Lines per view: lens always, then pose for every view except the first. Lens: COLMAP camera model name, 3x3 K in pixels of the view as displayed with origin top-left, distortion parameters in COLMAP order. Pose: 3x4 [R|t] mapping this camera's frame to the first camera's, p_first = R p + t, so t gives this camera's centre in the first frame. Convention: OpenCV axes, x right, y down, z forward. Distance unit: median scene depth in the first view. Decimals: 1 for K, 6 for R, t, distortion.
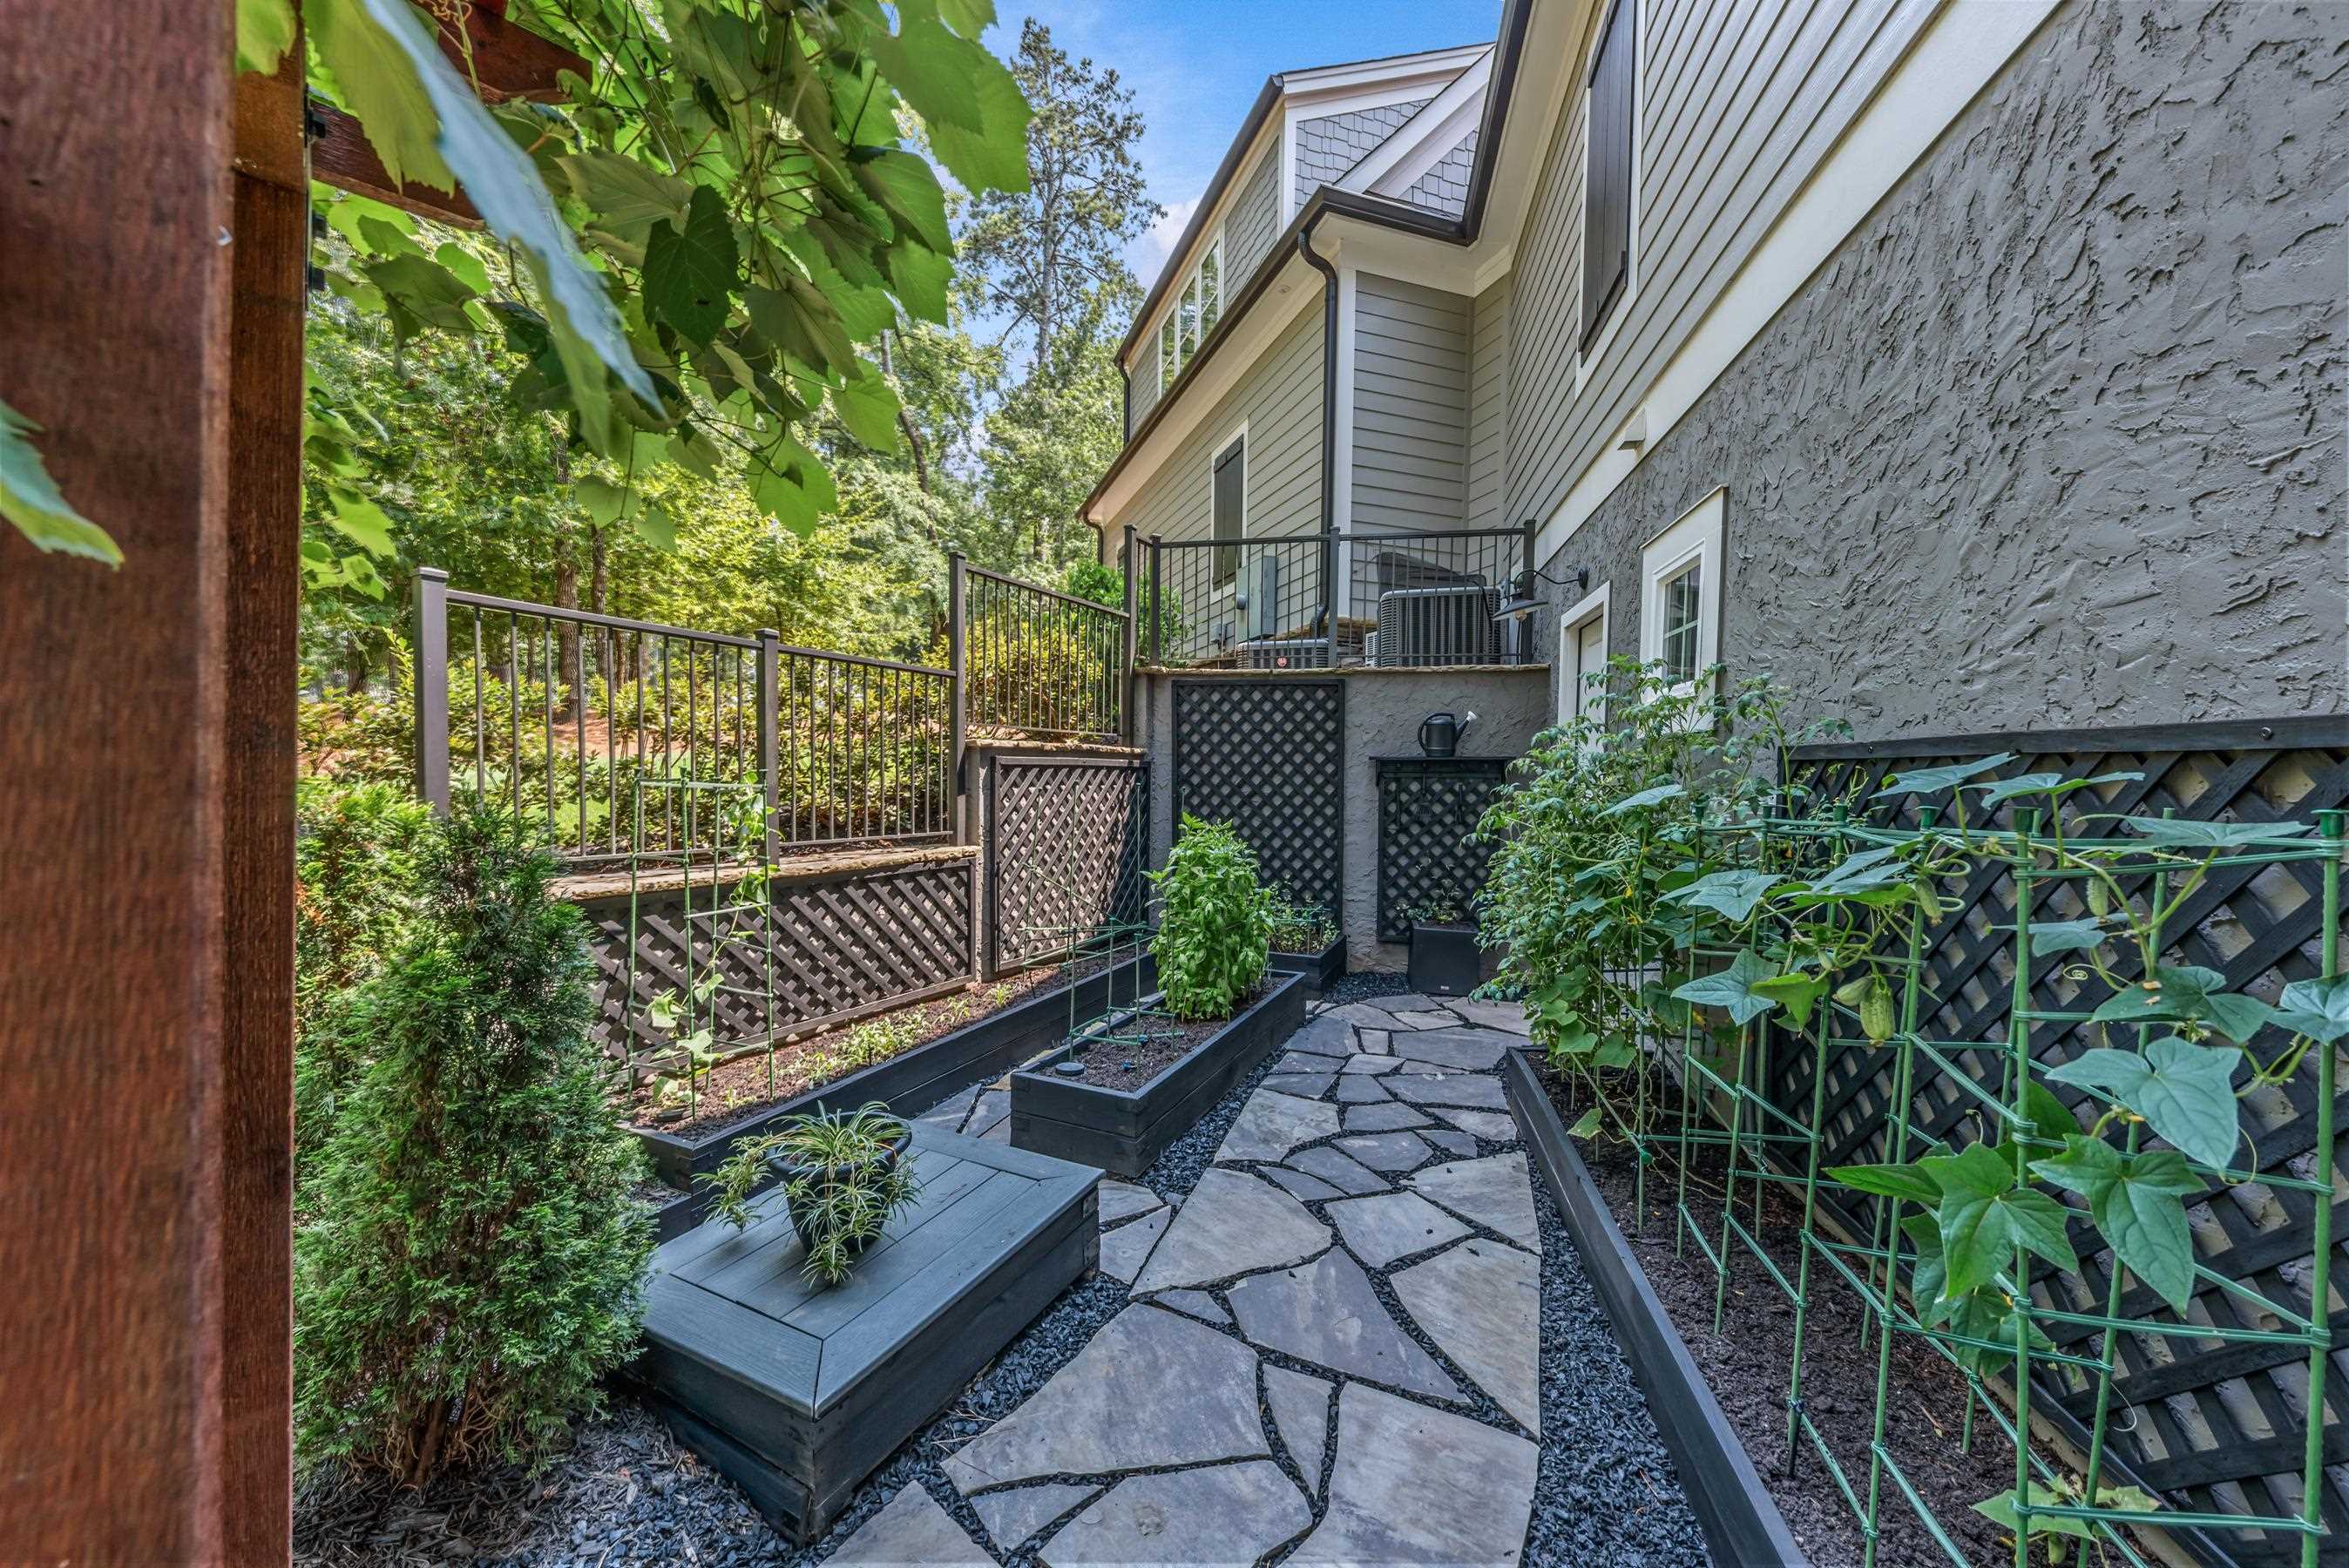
lens RADIAL K [[894.9, 0, 1168.6], [0, 894.9, 785.0], [0, 0, 1]] dist [0.003132, 0.000020]
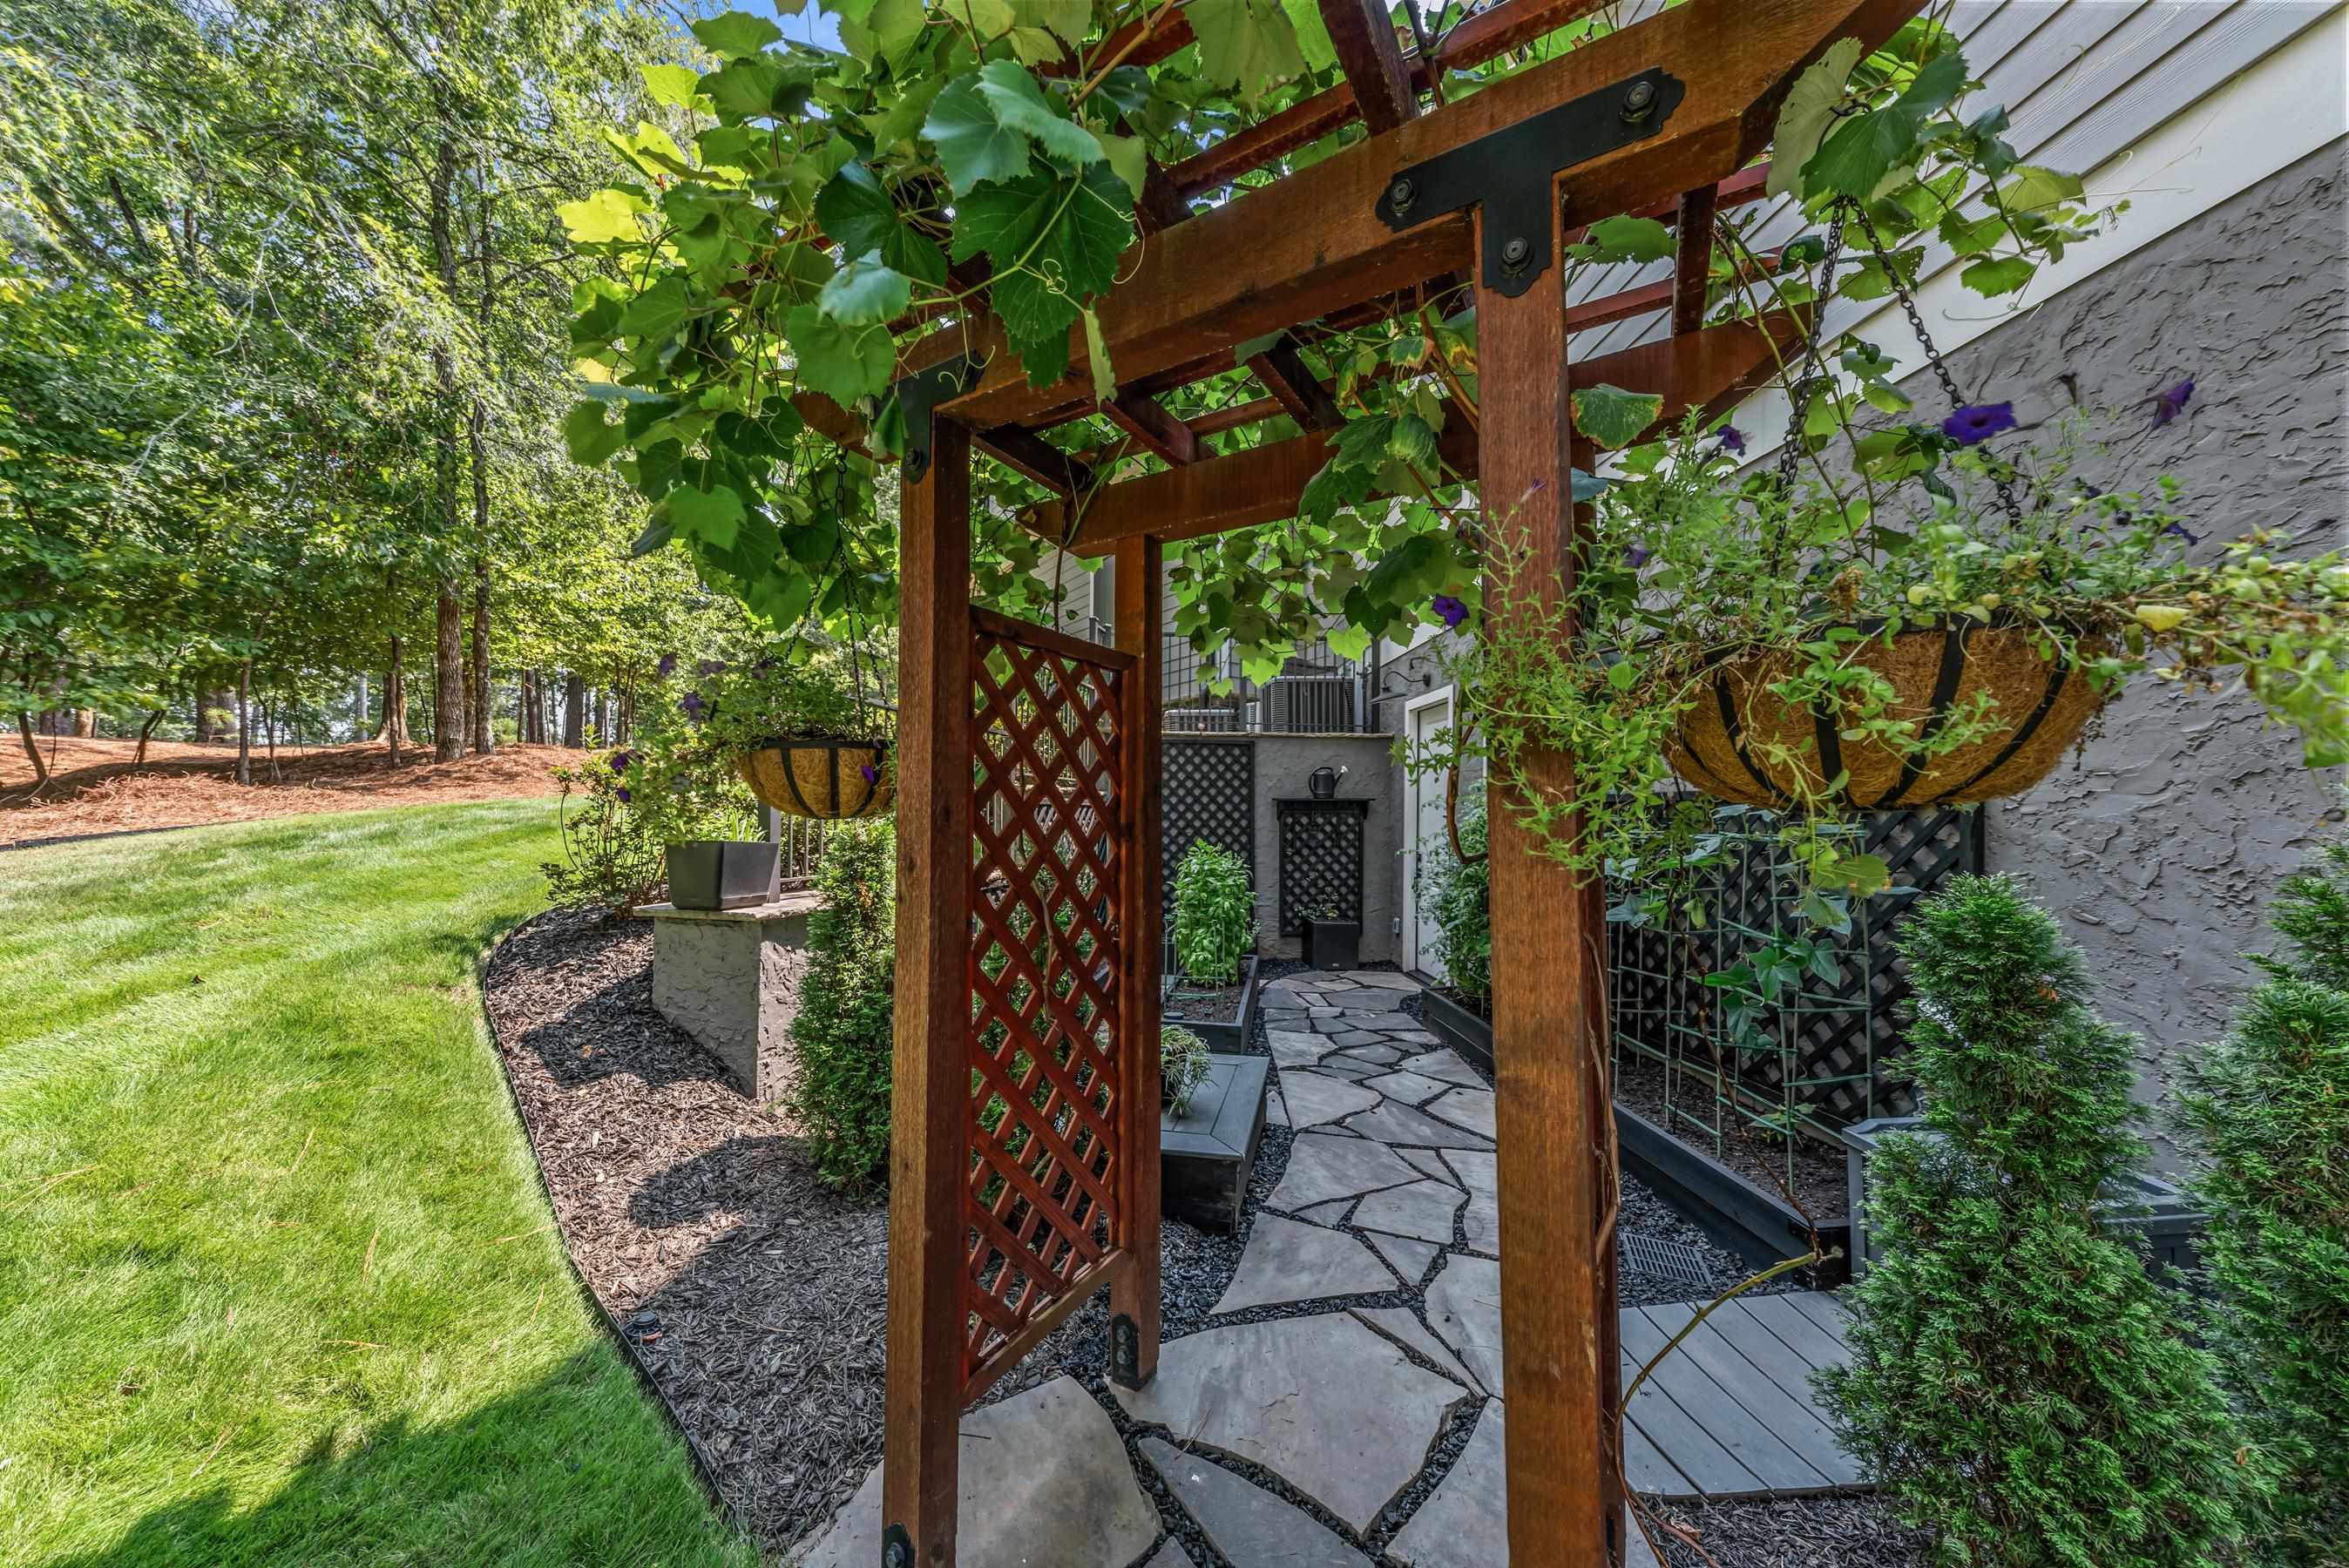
lens RADIAL K [[819.8, 0, 1180.9], [0, 819.8, 778.4], [0, 0, 1]] dist [-0.000351, 0.000005]
pose [[0.961409, 0.010005, 0.274942, -0.254728], [0.004852, 0.998567, -0.053302, 0.003656], [-0.275081, 0.052579, 0.959982, -0.157888]]
